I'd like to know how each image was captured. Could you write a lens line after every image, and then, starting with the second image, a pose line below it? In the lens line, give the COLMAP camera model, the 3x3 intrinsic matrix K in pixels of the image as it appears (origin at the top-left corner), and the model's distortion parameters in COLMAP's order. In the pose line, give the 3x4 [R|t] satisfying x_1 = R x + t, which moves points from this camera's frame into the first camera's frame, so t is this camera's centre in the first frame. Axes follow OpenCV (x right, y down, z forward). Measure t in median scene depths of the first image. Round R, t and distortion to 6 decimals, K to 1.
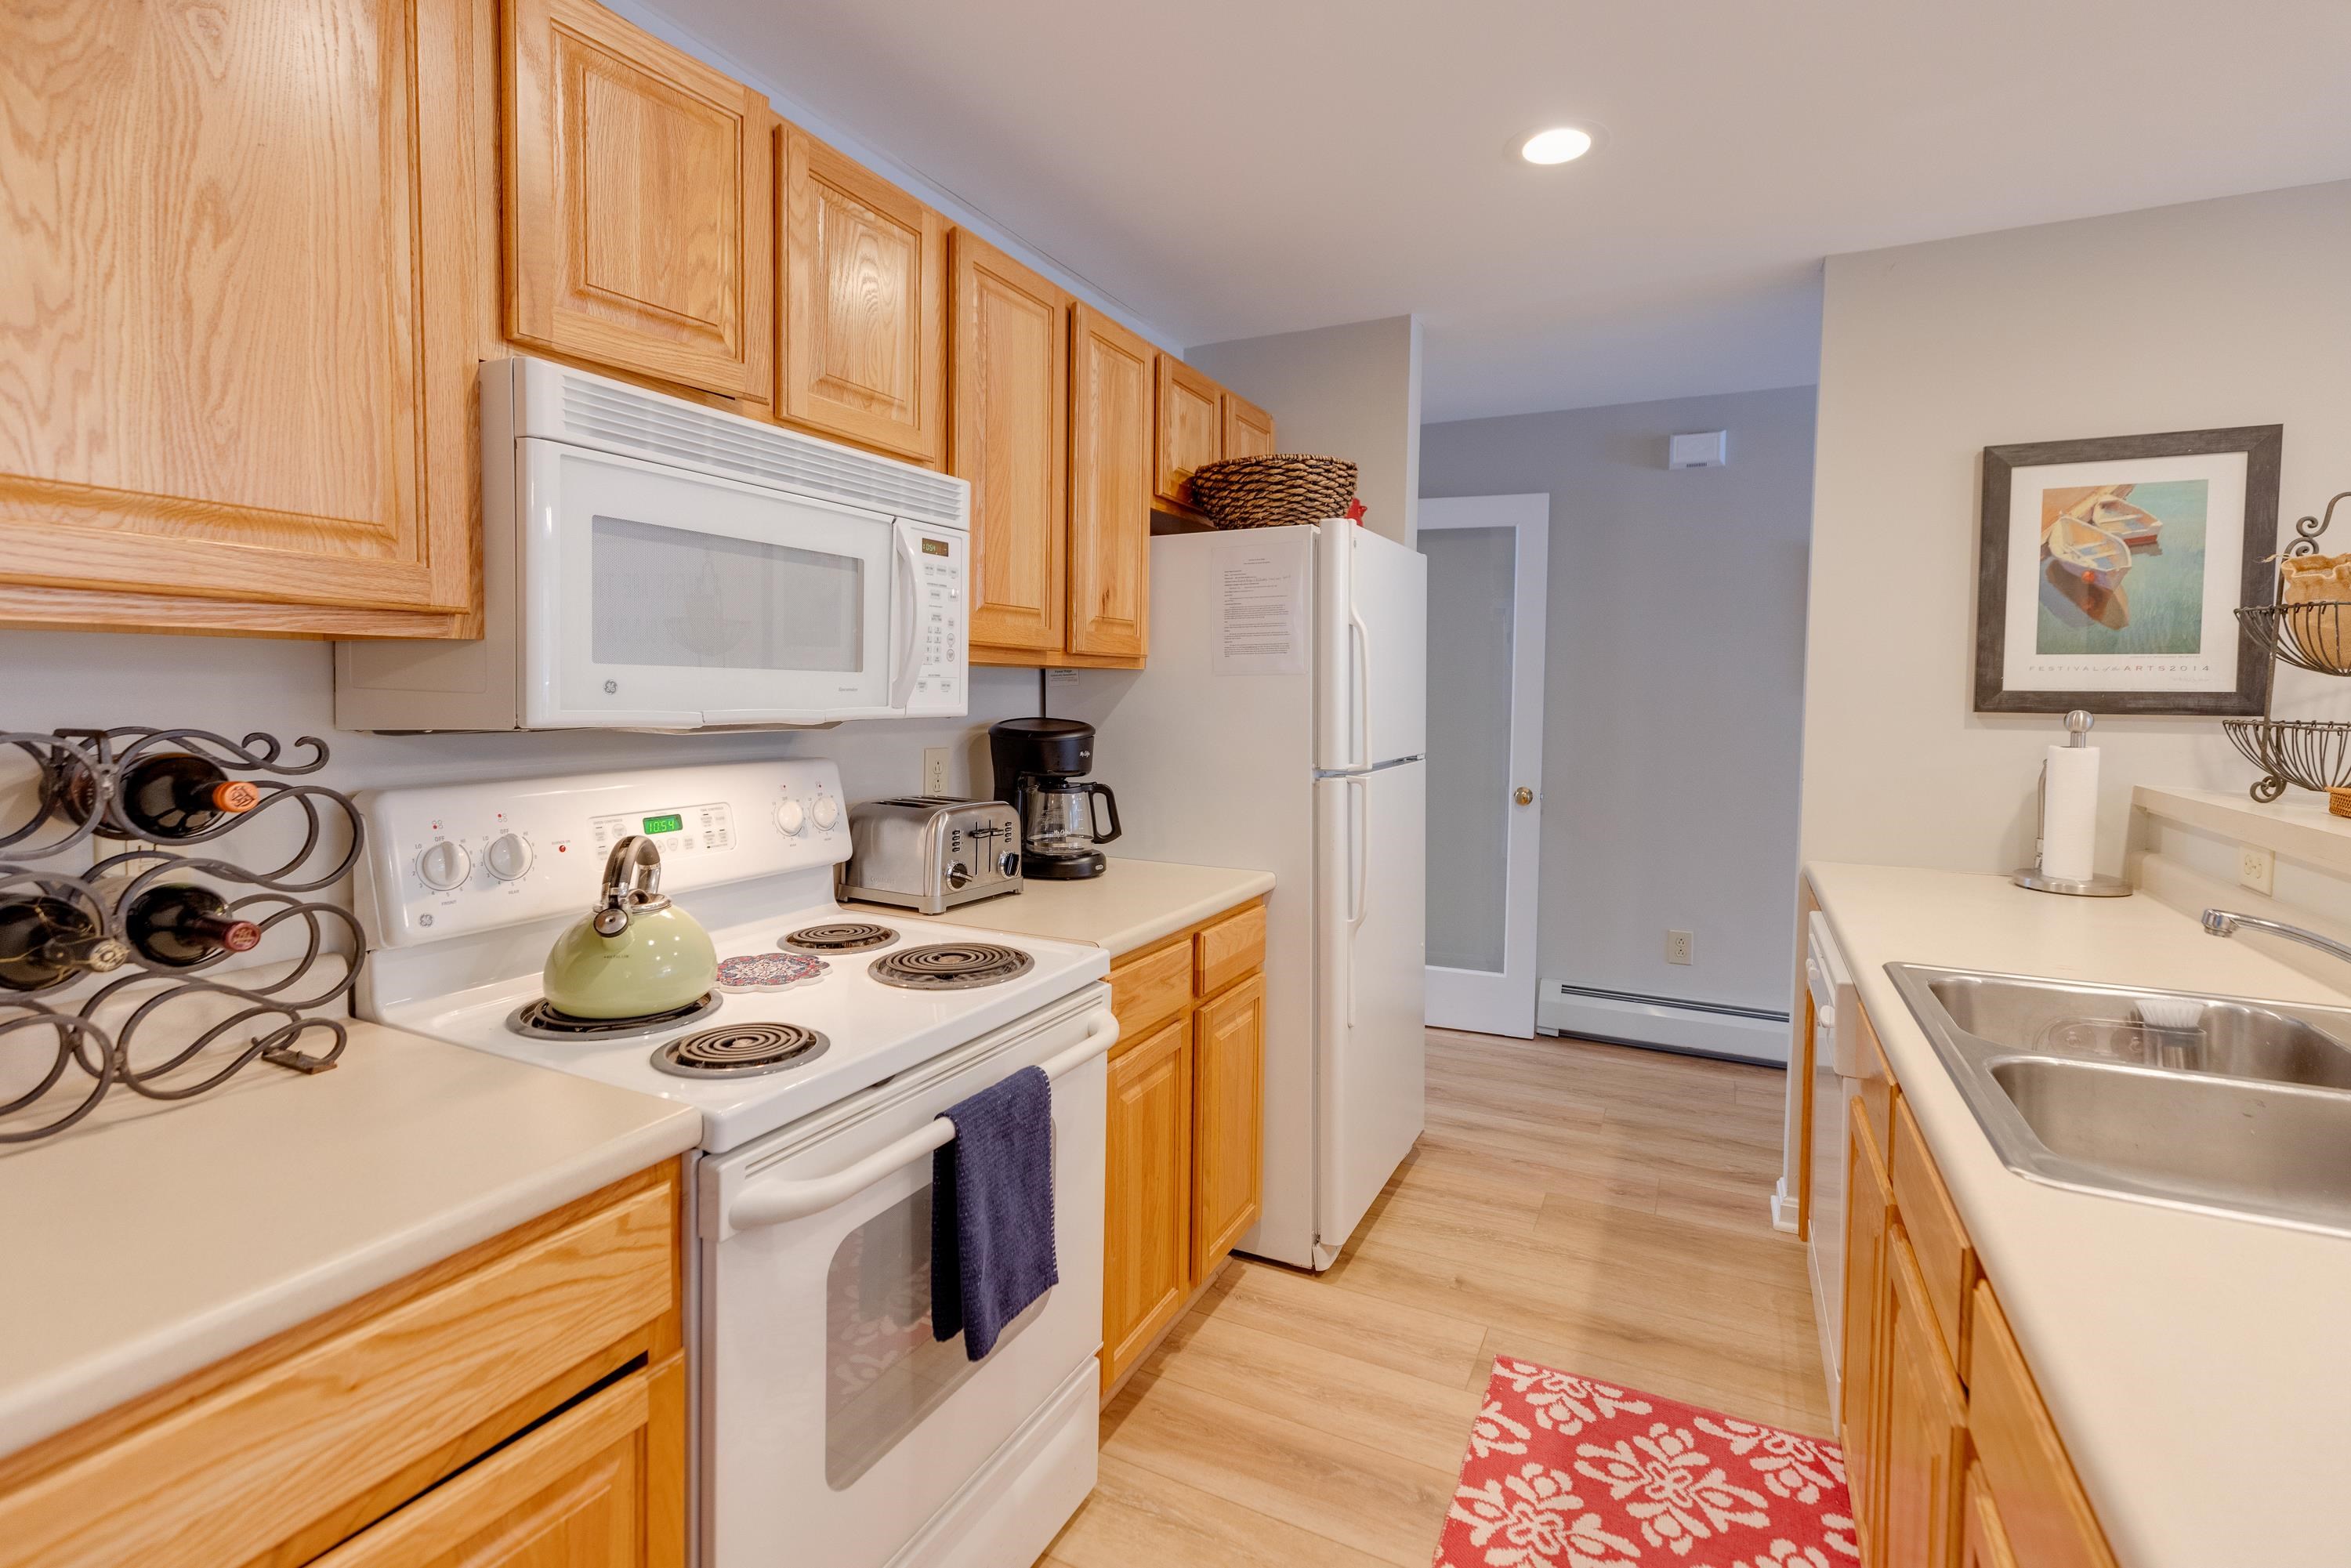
lens RADIAL K [[1082.3, 0, 1172.7], [0, 1082.3, 706.3], [0, 0, 1]] dist [0.004090, 0.000489]
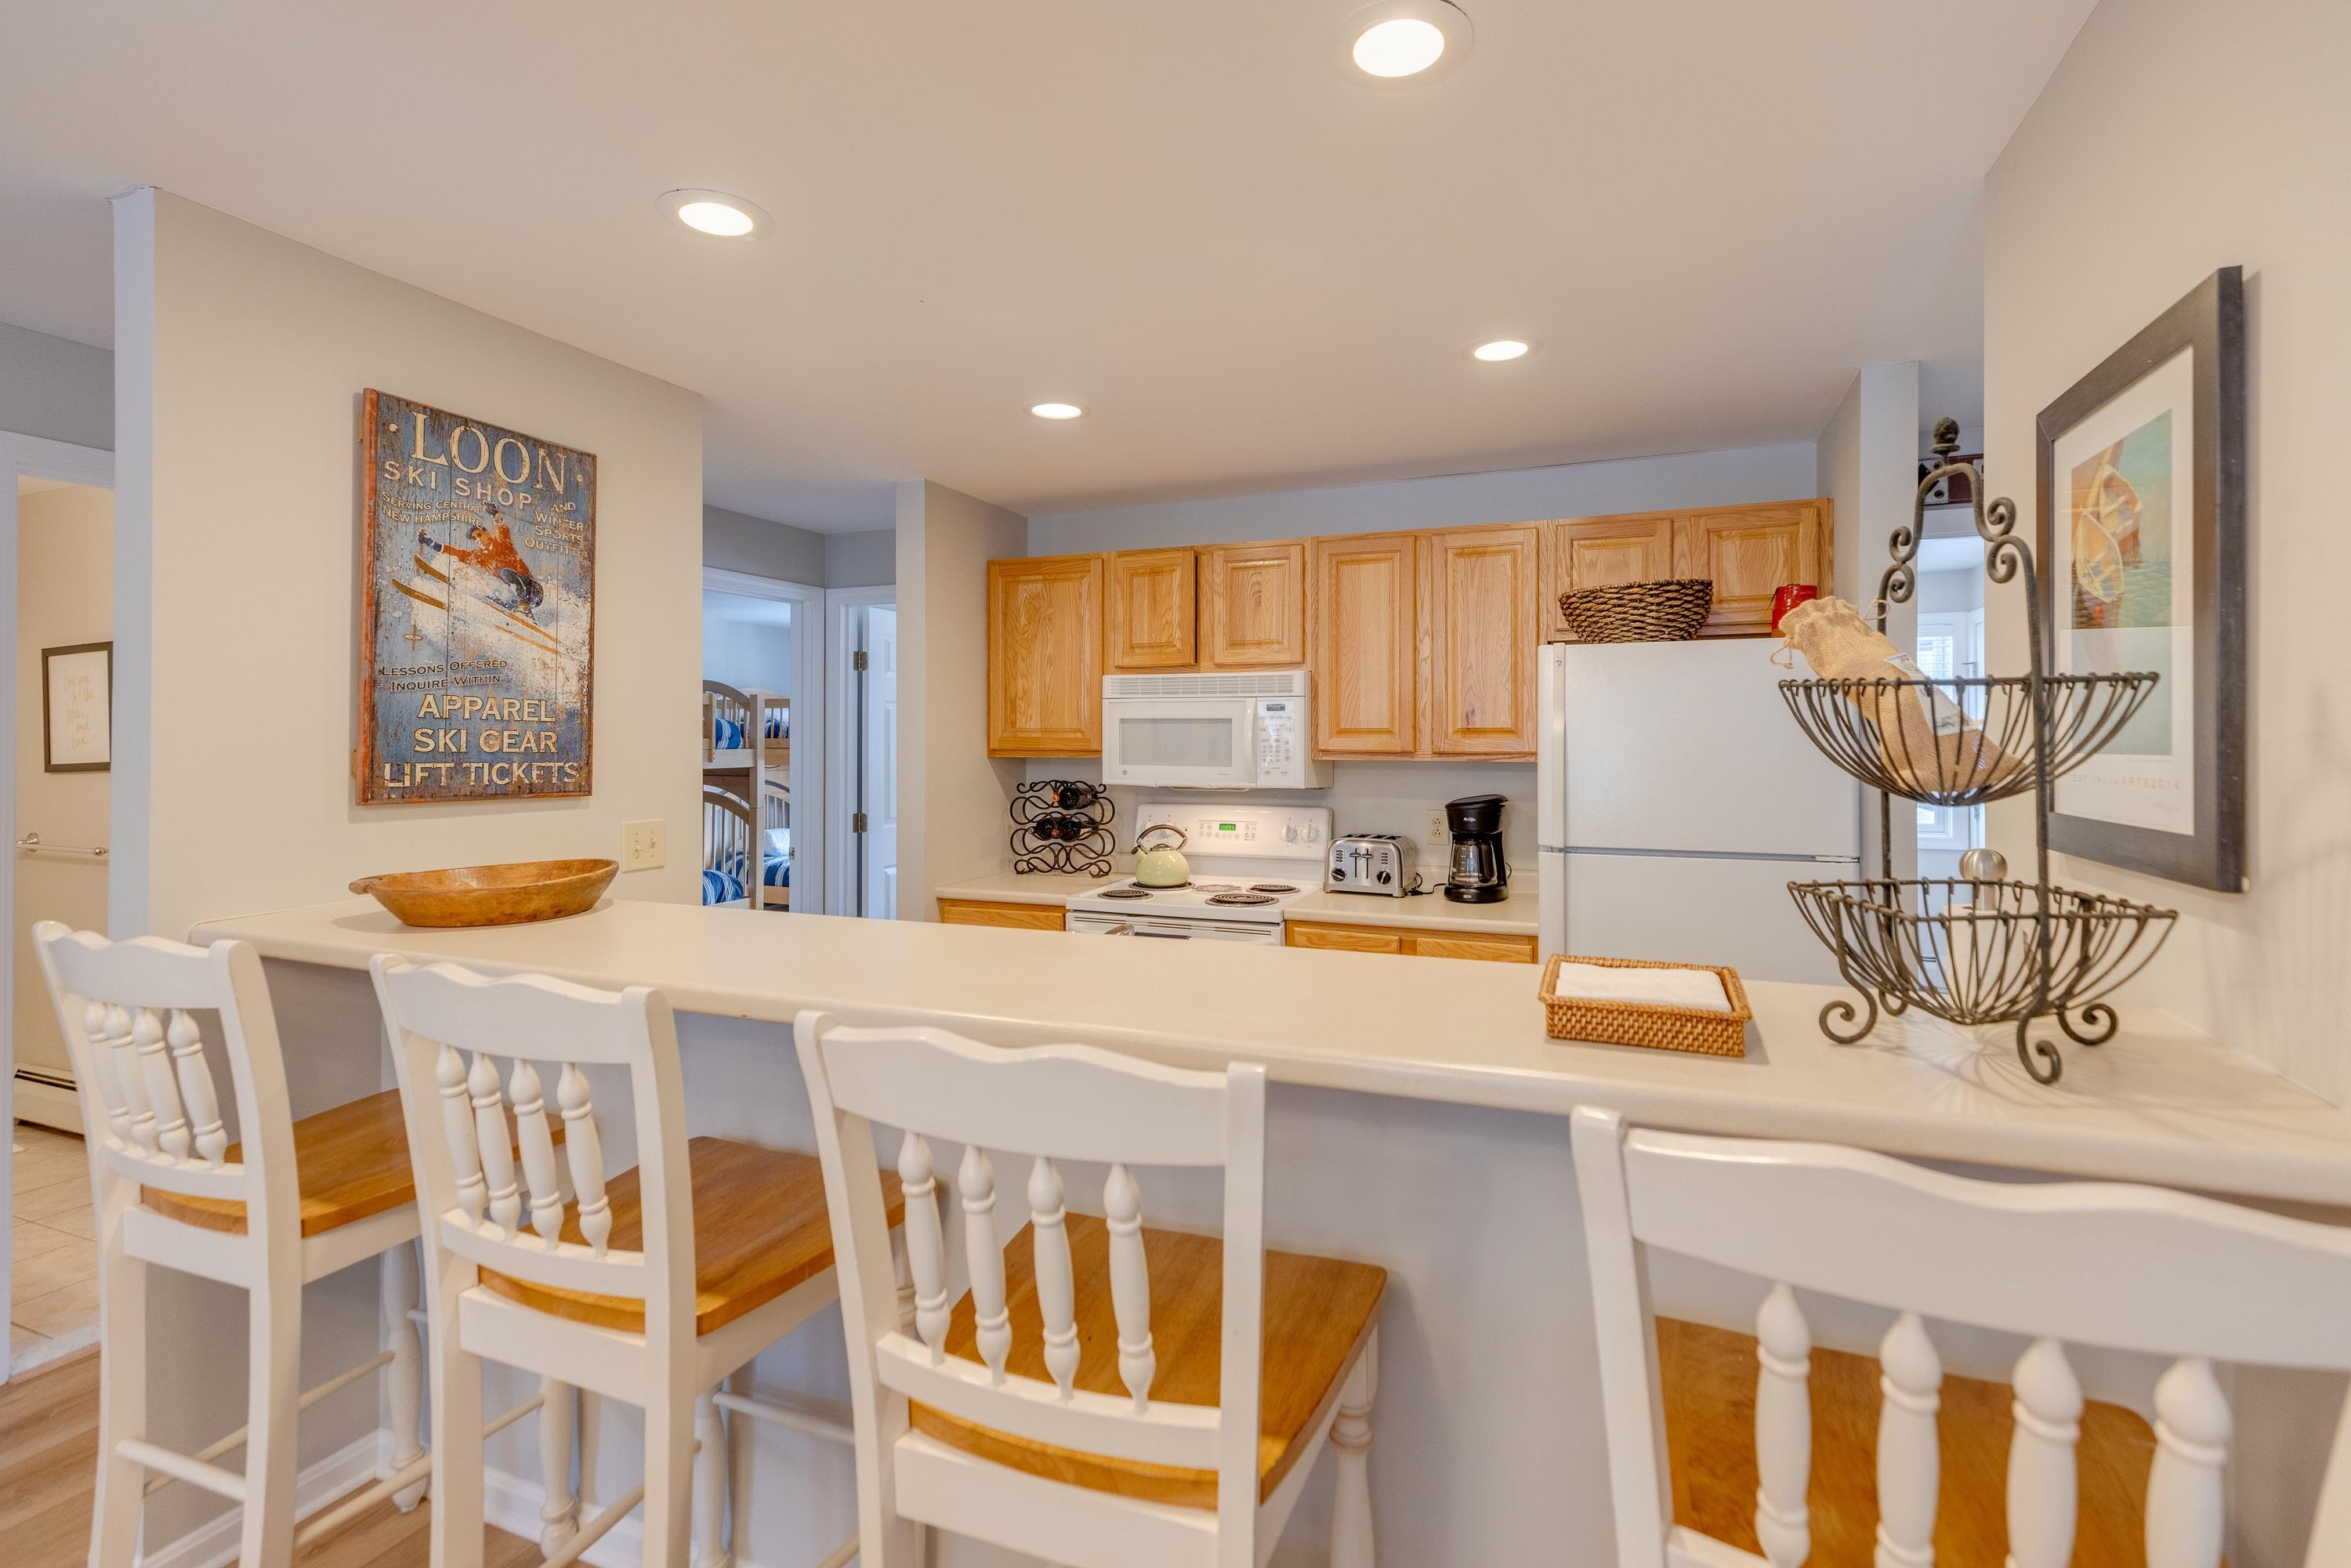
lens RADIAL K [[1063.9, 0, 1167.1], [0, 1063.9, 740.6], [0, 0, 1]] dist [0.001277, 0.000181]
pose [[0.066974, -0.013846, -0.997659, 1.543958], [-0.020817, 0.999667, -0.015271, -0.039115], [0.997538, 0.021791, 0.066663, 0.547416]]
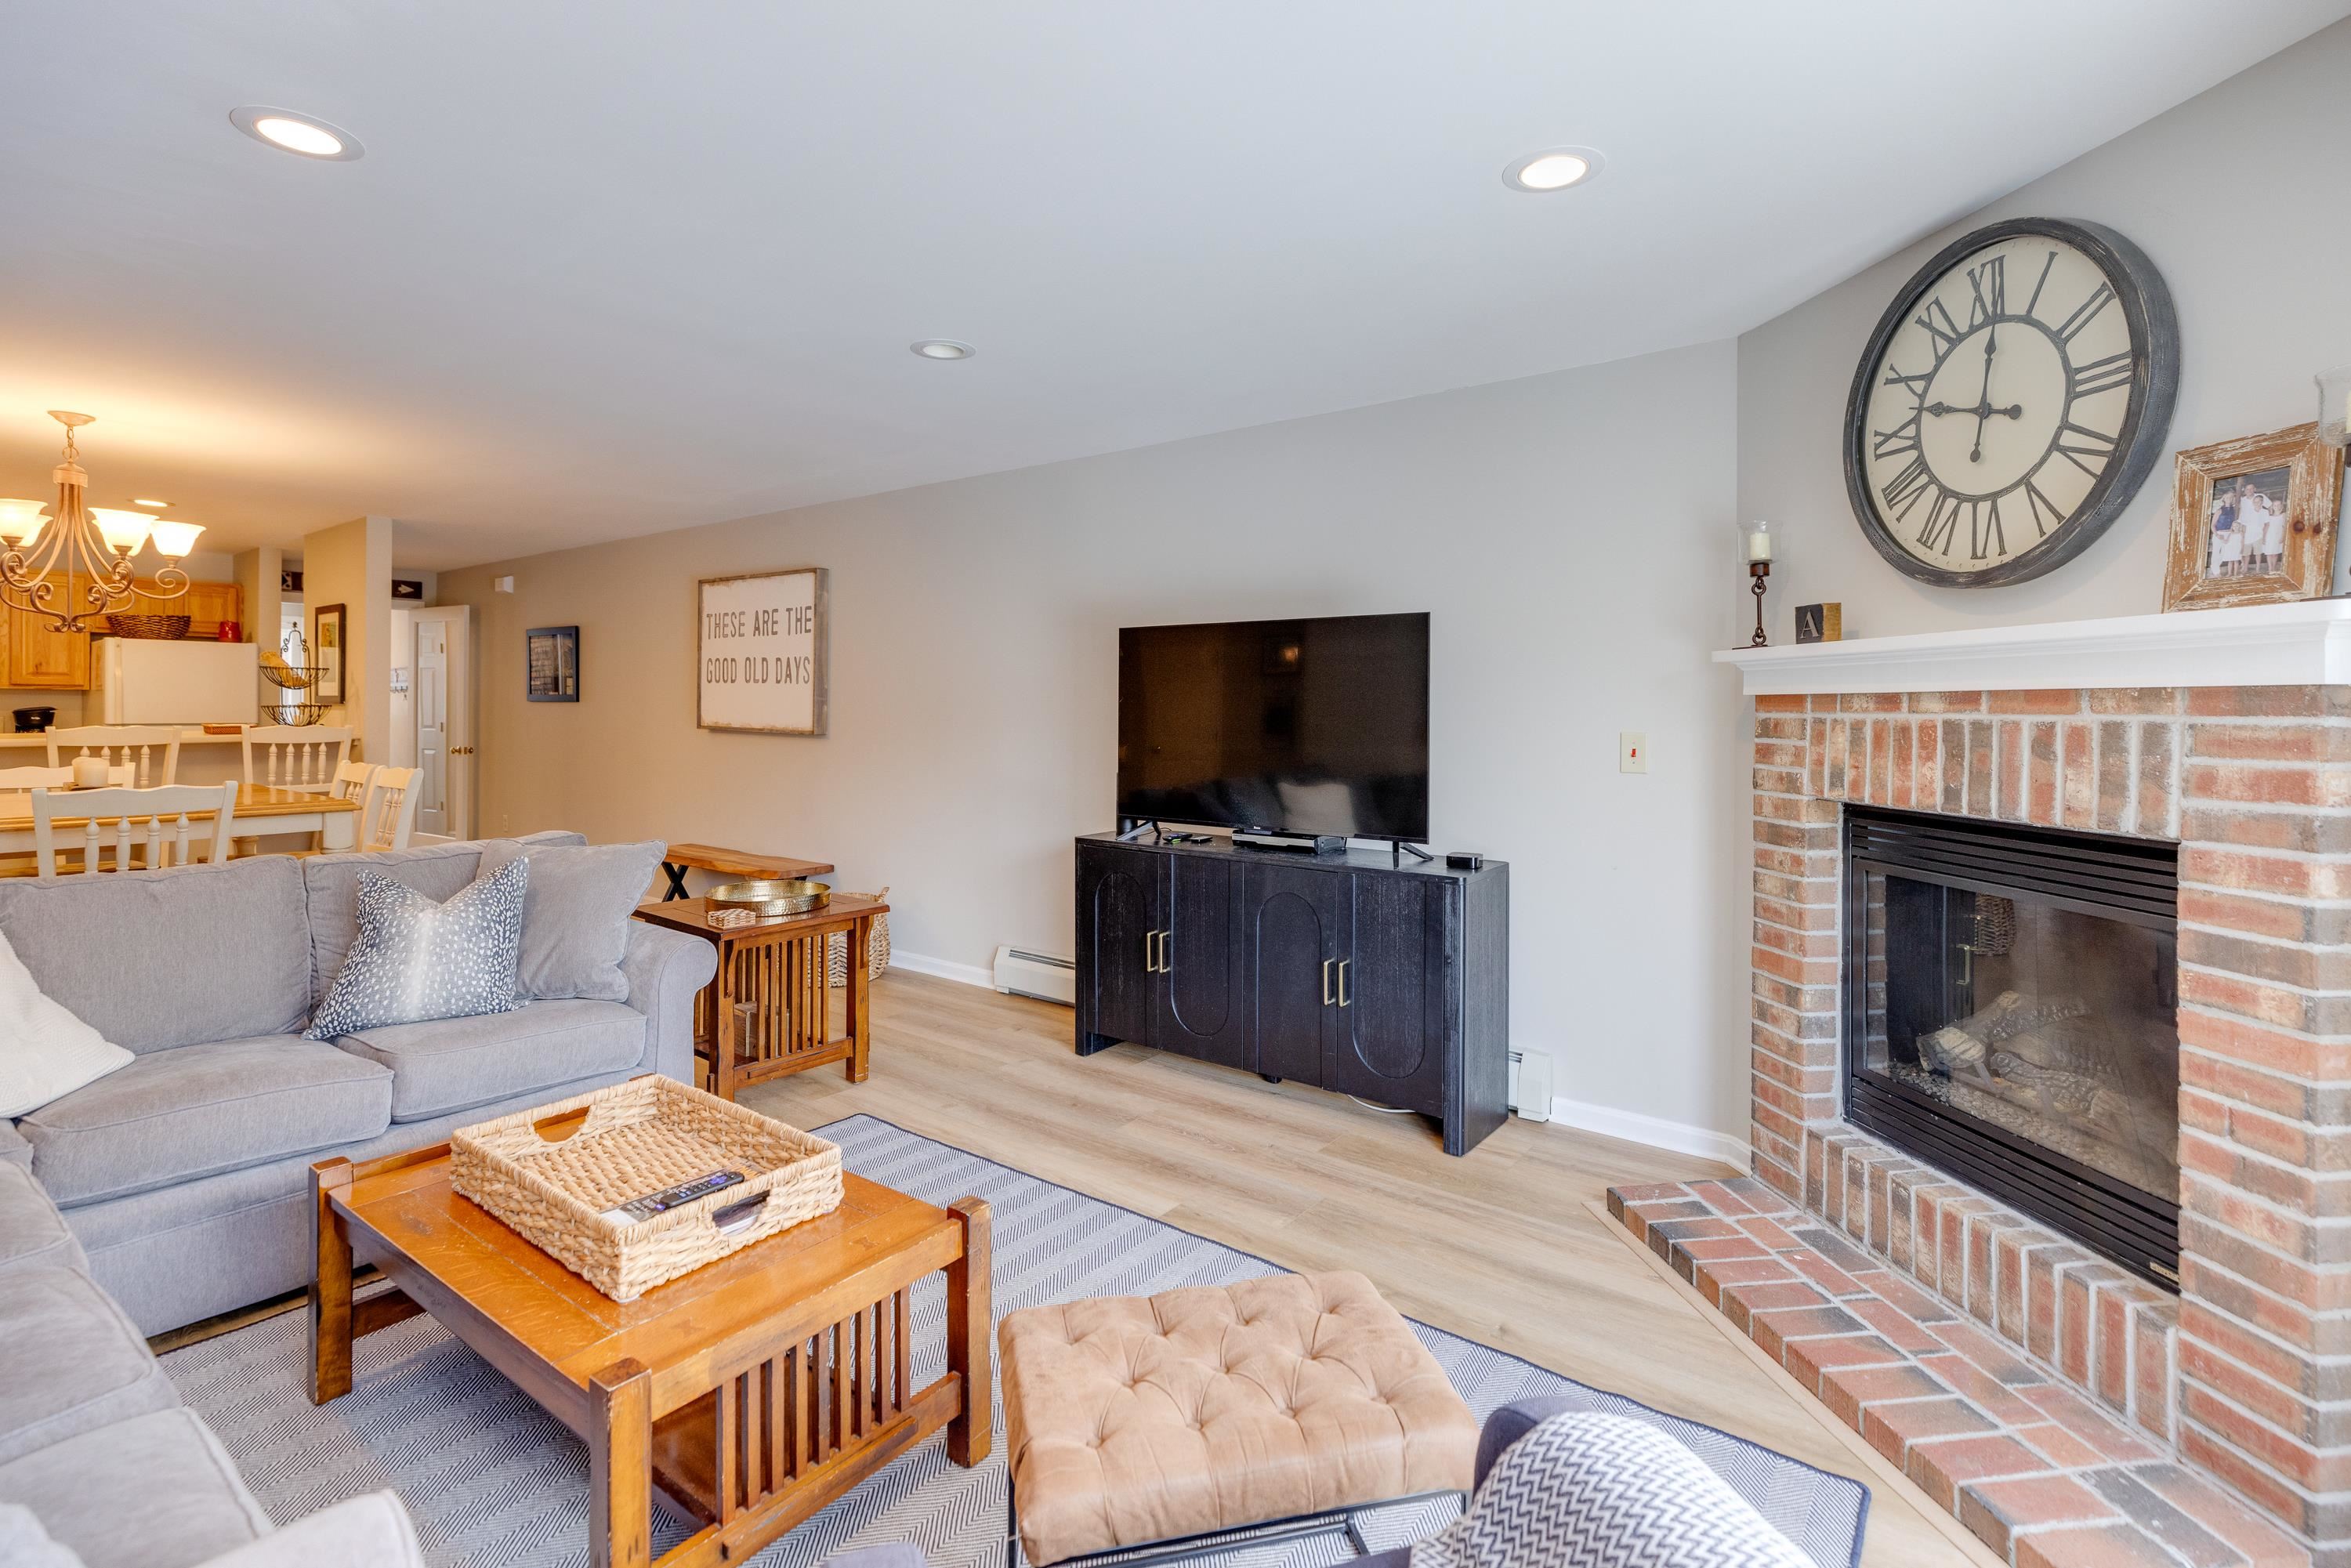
lens RADIAL K [[1082.3, 0, 1172.7], [0, 1082.3, 706.3], [0, 0, 1]] dist [0.004090, 0.000489]
pose [[0.982579, -0.005831, -0.185755, 4.041987], [0.001935, 0.999774, -0.021152, 0.091648], [0.185836, 0.020424, 0.982368, -1.566676]]
